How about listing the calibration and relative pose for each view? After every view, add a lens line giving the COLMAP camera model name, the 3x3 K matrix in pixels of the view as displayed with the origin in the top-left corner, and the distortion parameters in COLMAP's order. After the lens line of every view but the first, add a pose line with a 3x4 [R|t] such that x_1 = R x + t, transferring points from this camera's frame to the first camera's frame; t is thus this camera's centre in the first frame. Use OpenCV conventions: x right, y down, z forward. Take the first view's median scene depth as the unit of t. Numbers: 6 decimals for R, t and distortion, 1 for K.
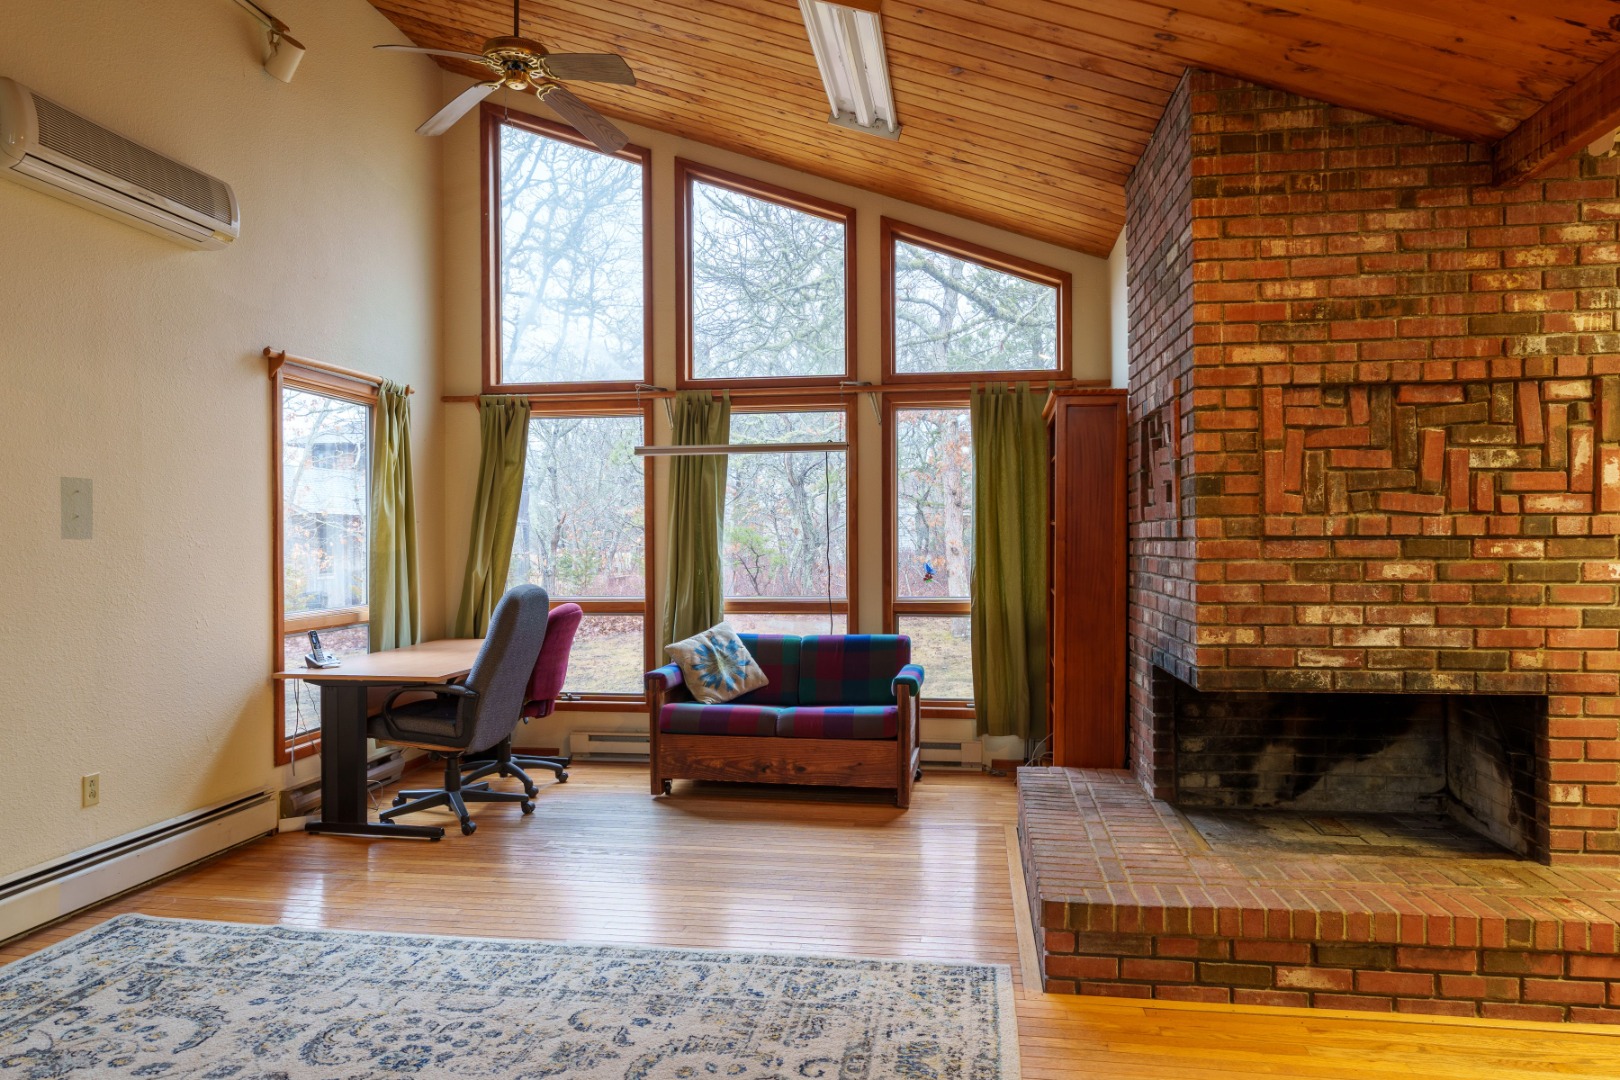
lens RADIAL K [[1048.0, 0, 806.9], [0, 1048.0, 542.6], [0, 0, 1]] dist [-0.004491, 0.002109]
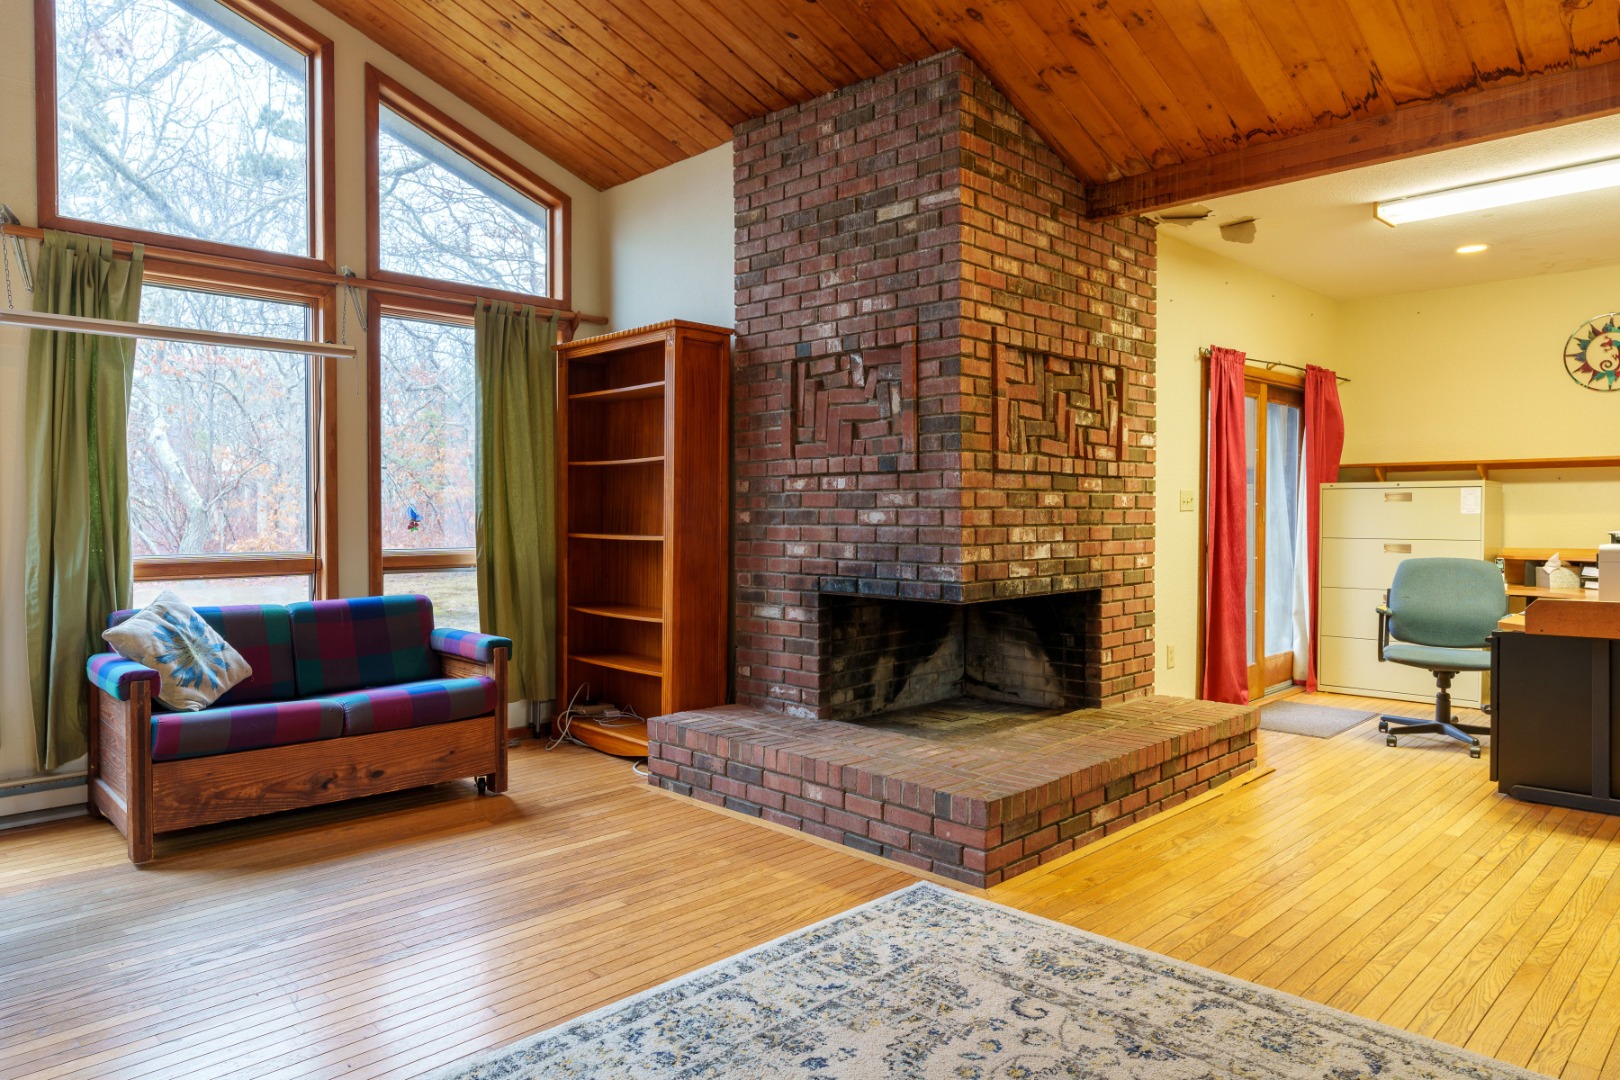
lens RADIAL K [[1048.0, 0, 806.9], [0, 1048.0, 542.6], [0, 0, 1]] dist [-0.004491, 0.002109]
pose [[0.590119, -0.016737, 0.807143, -0.654930], [-0.000078, 0.999784, 0.020789, 0.052736], [-0.807316, -0.012331, 0.589990, 0.474364]]
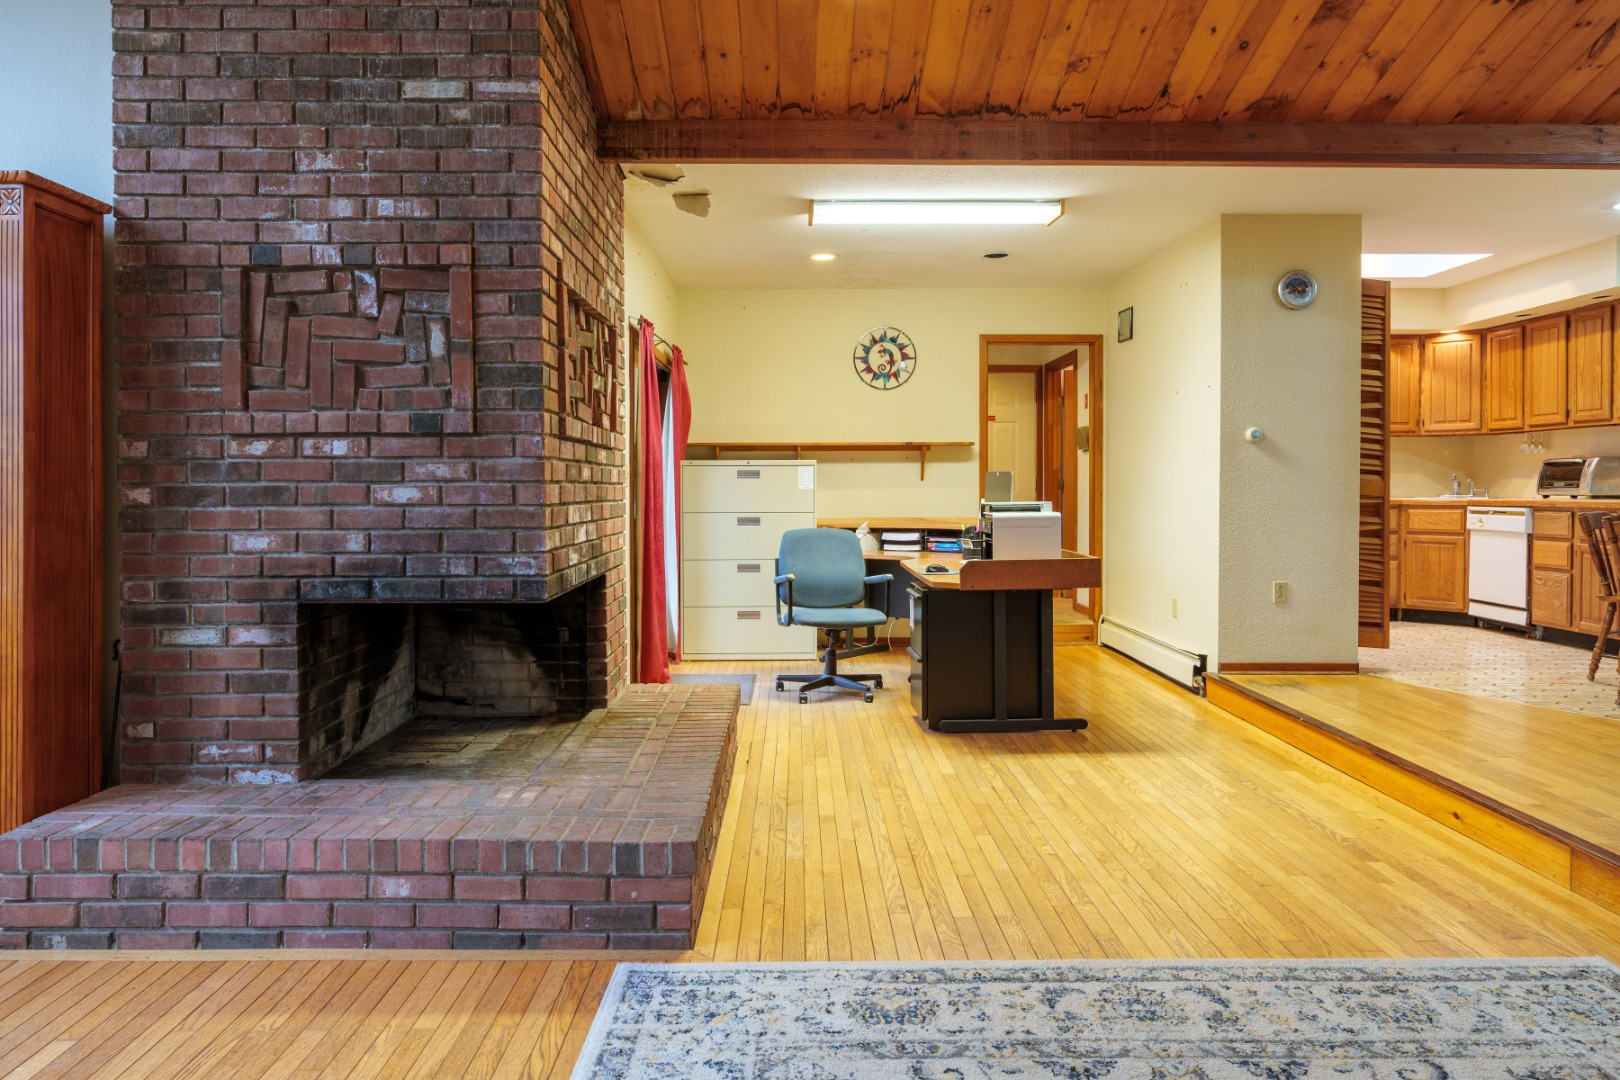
lens RADIAL K [[1059.2, 0, 803.5], [0, 1059.2, 505.9], [0, 0, 1]] dist [-0.000882, 0.003171]
pose [[-0.155818, -0.008348, 0.987751, -0.579439], [0.008699, 0.999914, 0.009823, 0.052557], [-0.987748, 0.010123, -0.155732, 0.939166]]
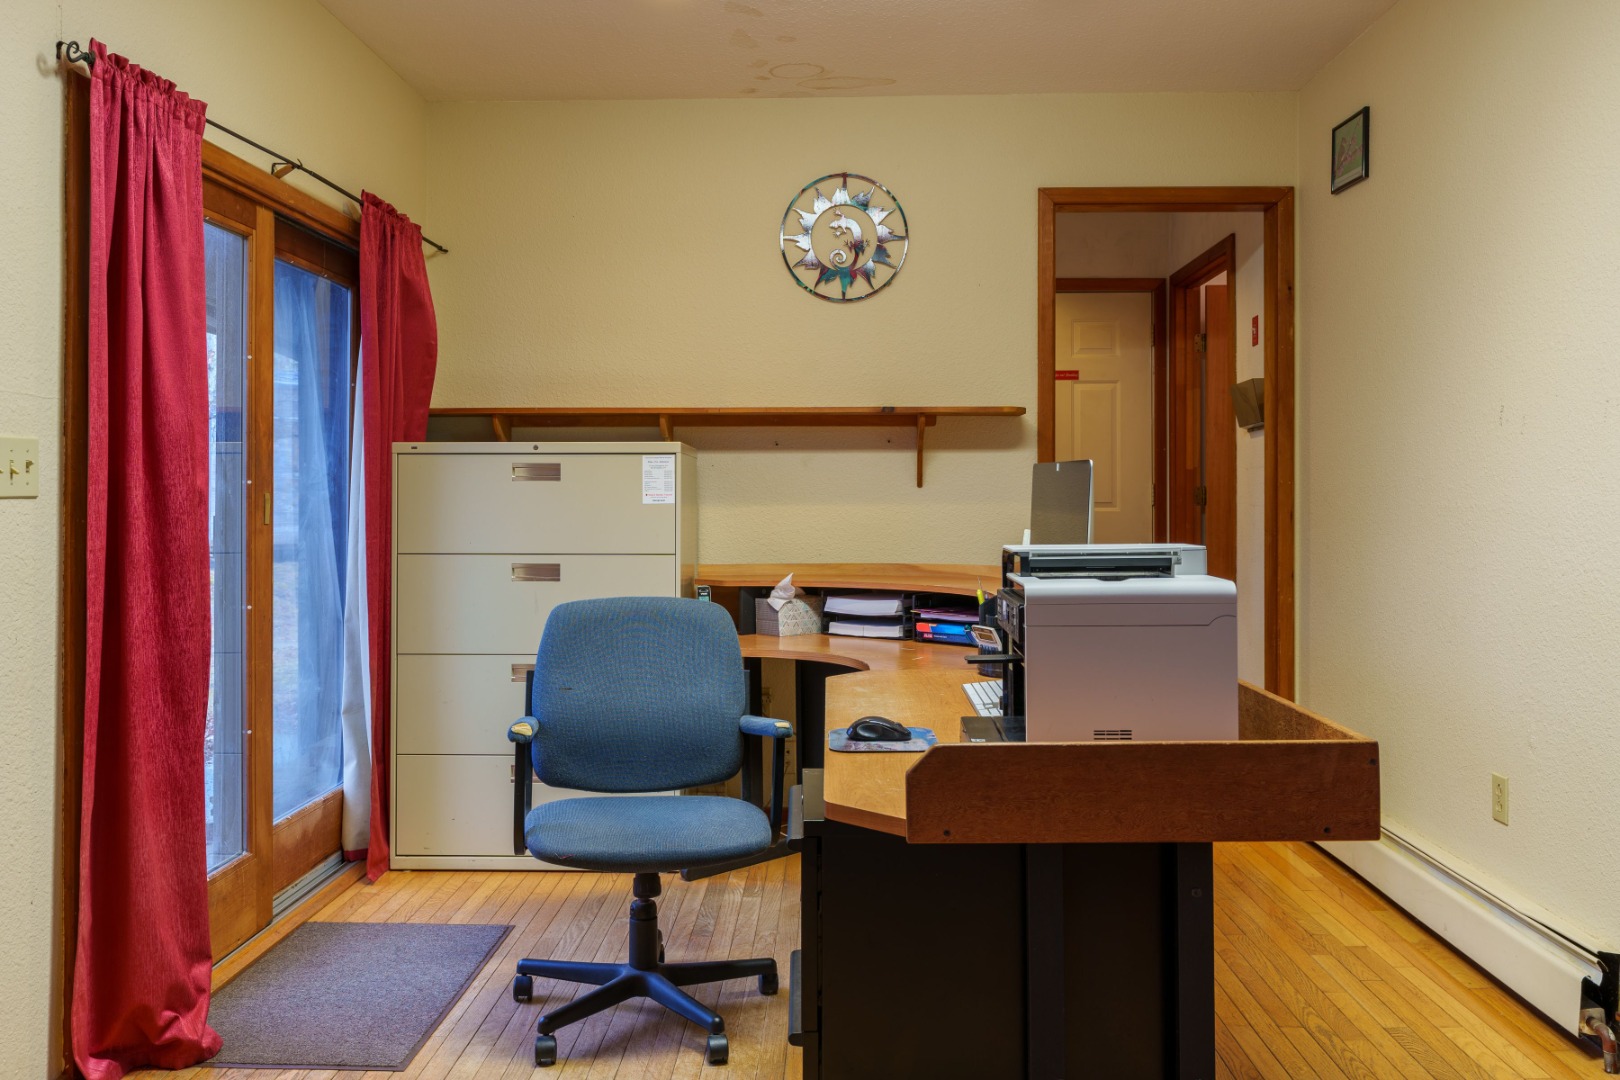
lens RADIAL K [[1306.1, 0, 811.7], [0, 1306.1, 482.4], [0, 0, 1]] dist [0.006205, 0.004143]
pose [[-0.117205, 0.020151, 0.992903, 0.257615], [0.004288, 0.999795, -0.019785, 0.044725], [-0.993099, 0.001938, -0.117267, 0.614656]]
